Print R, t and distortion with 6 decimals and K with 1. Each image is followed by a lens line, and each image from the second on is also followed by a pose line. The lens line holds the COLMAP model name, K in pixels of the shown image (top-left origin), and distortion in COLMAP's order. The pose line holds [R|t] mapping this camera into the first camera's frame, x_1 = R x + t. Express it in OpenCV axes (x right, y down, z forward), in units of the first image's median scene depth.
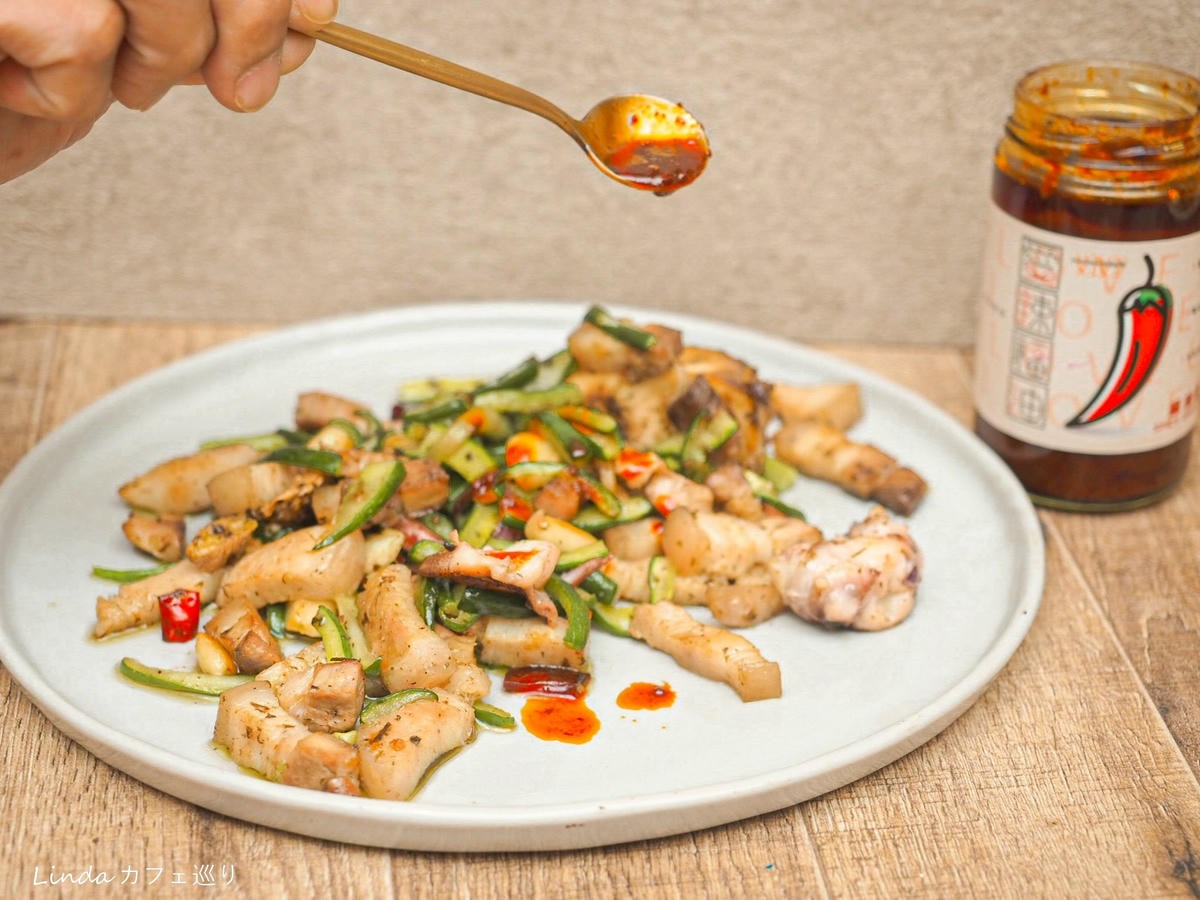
lens RADIAL K [[2538.1, 0, 615.3], [0, 2538.1, 425.7], [0, 0, 1]] dist [0.045908, 0.000000]
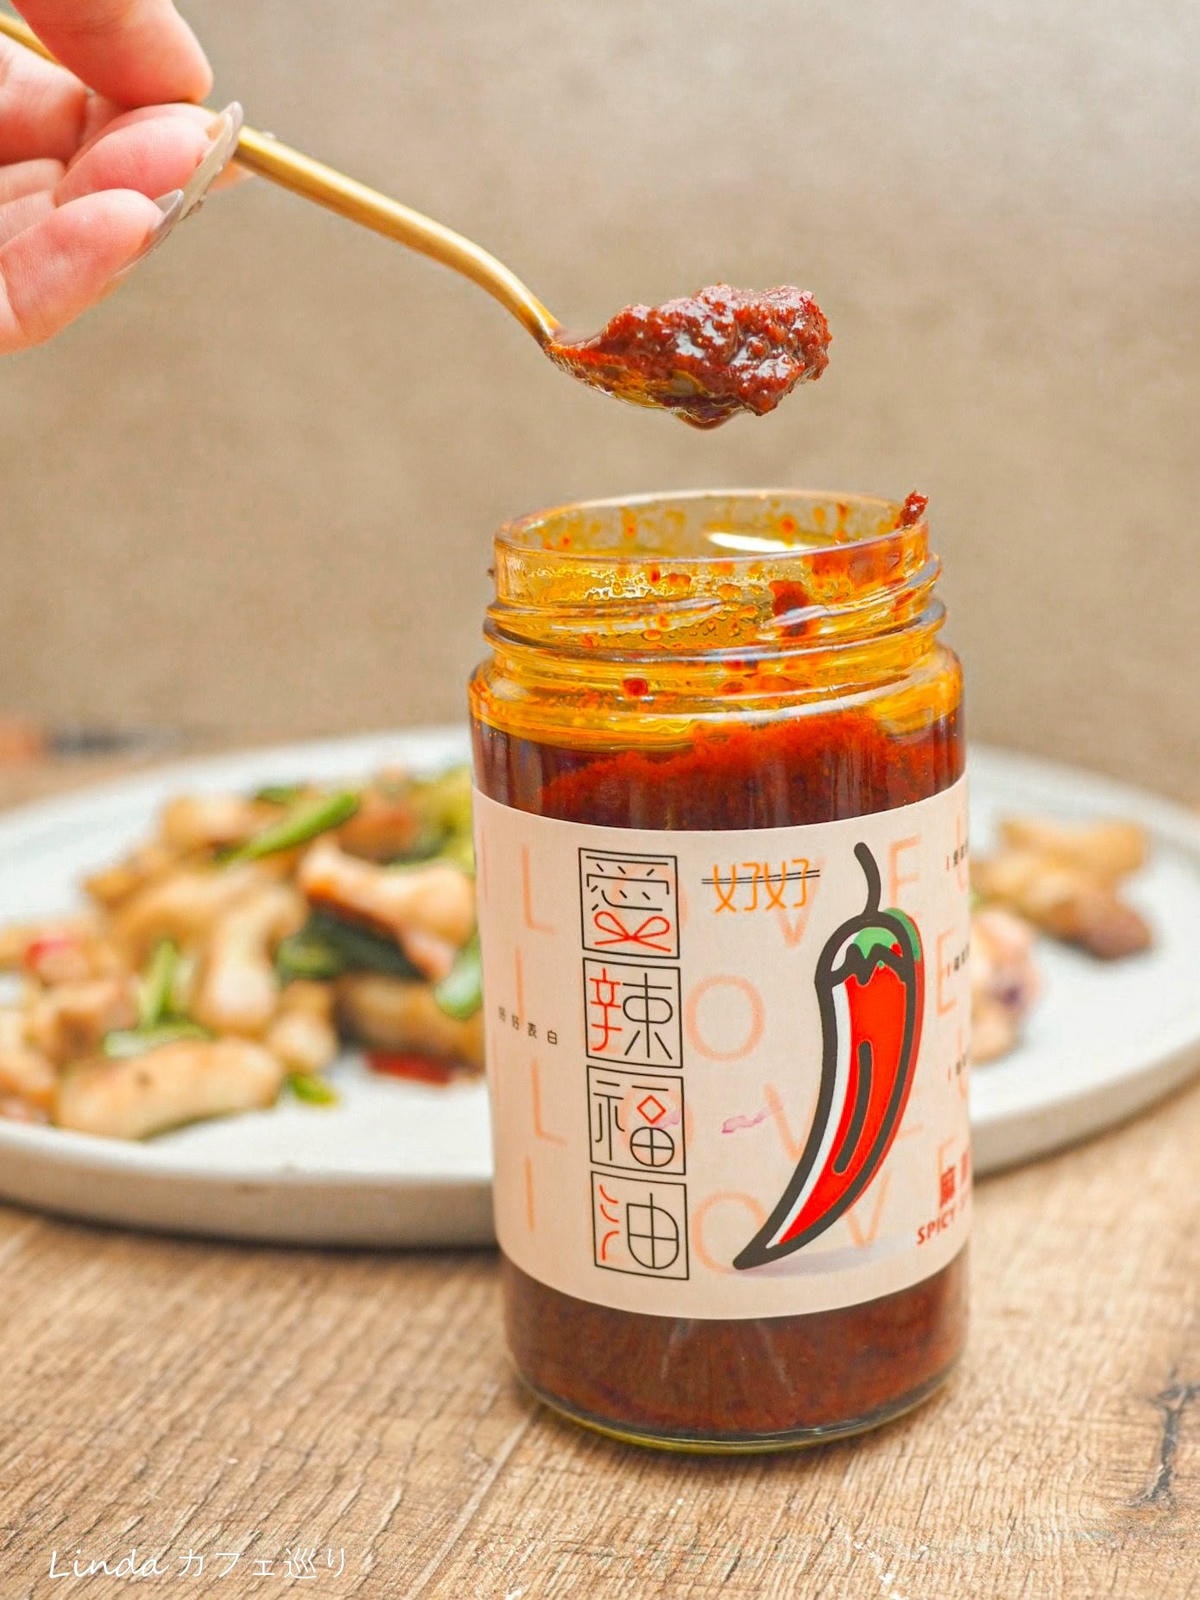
lens RADIAL K [[2682.4, 0, 602.8], [0, 2682.4, 788.9], [0, 0, 1]] dist [0.007471, 0.000000]
pose [[0.947436, -0.124842, 0.294585, 0.028776], [0.183765, 0.966046, -0.181620, 0.000439], [-0.261909, 0.226207, 0.938208, 0.563752]]
